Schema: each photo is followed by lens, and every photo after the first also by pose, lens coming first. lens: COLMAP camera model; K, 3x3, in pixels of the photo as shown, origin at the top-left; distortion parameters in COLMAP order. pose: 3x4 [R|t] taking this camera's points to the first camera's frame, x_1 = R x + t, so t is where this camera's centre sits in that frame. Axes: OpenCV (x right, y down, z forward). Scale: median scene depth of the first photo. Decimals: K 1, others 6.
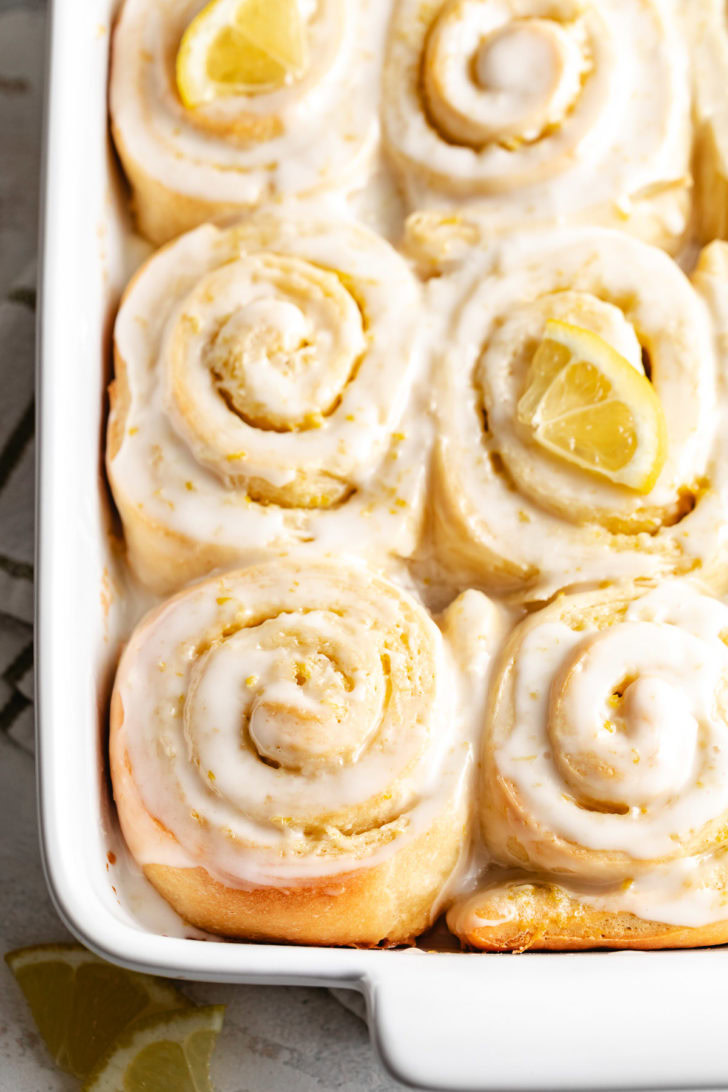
lens RADIAL K [[3480.5, 0, 364.0], [0, 3480.5, 546.0], [0, 0, 1]] dist [0.061488, -0.286094]
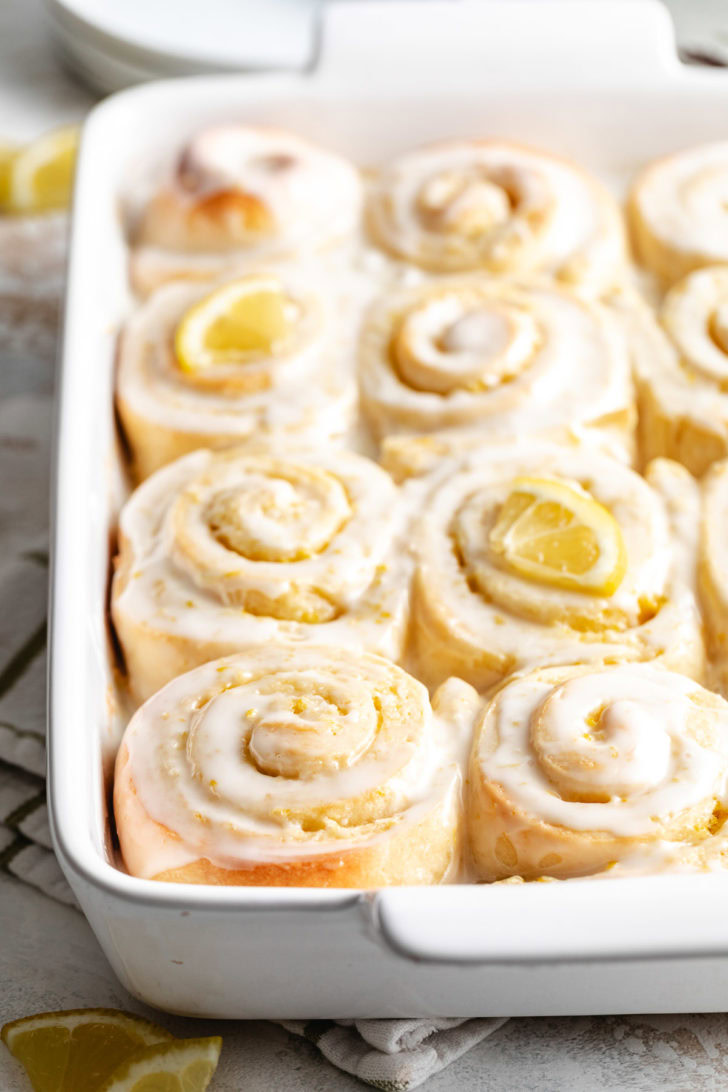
lens RADIAL K [[3433.9, 0, 428.0], [0, 3433.9, 545.9], [0, 0, 1]] dist [0.109407, -0.400748]
pose [[0.998613, 0.002898, 0.052568, -0.032831], [0.022428, 0.879934, -0.474567, 0.481307], [-0.047632, 0.475088, 0.878648, 0.048069]]
